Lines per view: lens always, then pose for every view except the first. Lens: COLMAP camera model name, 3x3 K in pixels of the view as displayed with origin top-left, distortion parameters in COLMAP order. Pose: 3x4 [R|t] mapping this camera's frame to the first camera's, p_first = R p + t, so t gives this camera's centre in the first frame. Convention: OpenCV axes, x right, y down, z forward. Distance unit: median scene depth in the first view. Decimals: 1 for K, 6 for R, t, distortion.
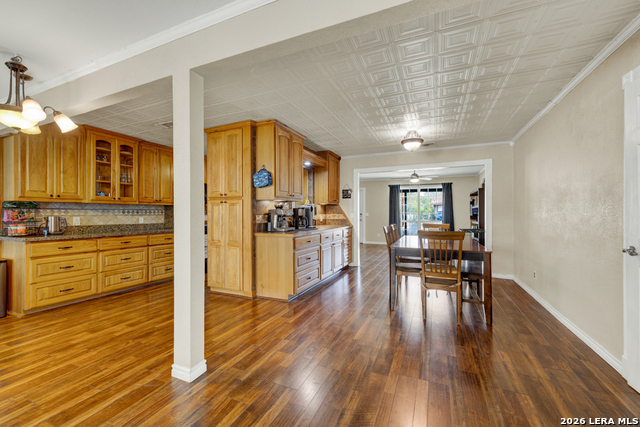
lens RADIAL K [[276.6, 0, 313.3], [0, 276.6, 212.4], [0, 0, 1]] dist [-0.001963, 0.000134]
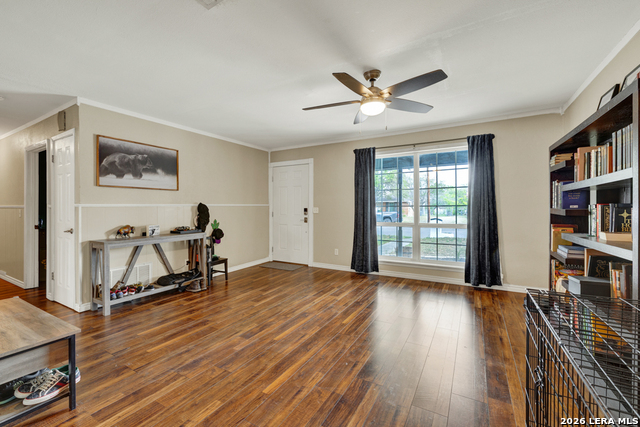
lens RADIAL K [[276.0, 0, 311.1], [0, 276.0, 210.3], [0, 0, 1]] dist [-0.002185, -0.000430]
pose [[0.993808, -0.000203, -0.111115, 0.618738], [0.001128, 0.999965, 0.008265, 0.008140], [0.111109, -0.008339, 0.993773, 1.247128]]
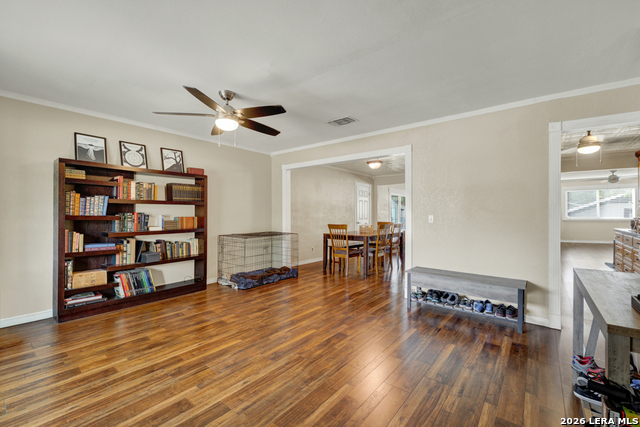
lens RADIAL K [[274.3, 0, 313.3], [0, 274.3, 211.3], [0, 0, 1]] dist [-0.002426, 0.000182]
pose [[-0.966031, 0.001891, 0.258419, 0.299949], [-0.000847, 0.999945, -0.010480, 0.007402], [-0.258424, -0.010343, -0.965976, 2.503111]]
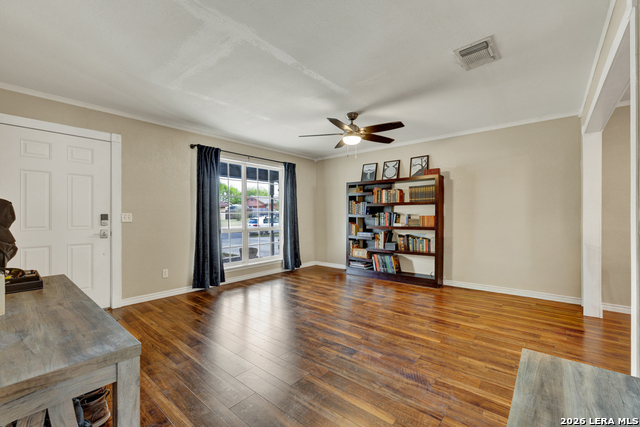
lens RADIAL K [[272.8, 0, 319.8], [0, 272.8, 215.3], [0, 0, 1]] dist [-0.004096, 0.000150]
pose [[0.271590, -0.001402, 0.962412, -0.155150], [0.003697, 0.999993, 0.000413, 0.013761], [-0.962406, 0.003445, 0.271593, 1.755854]]
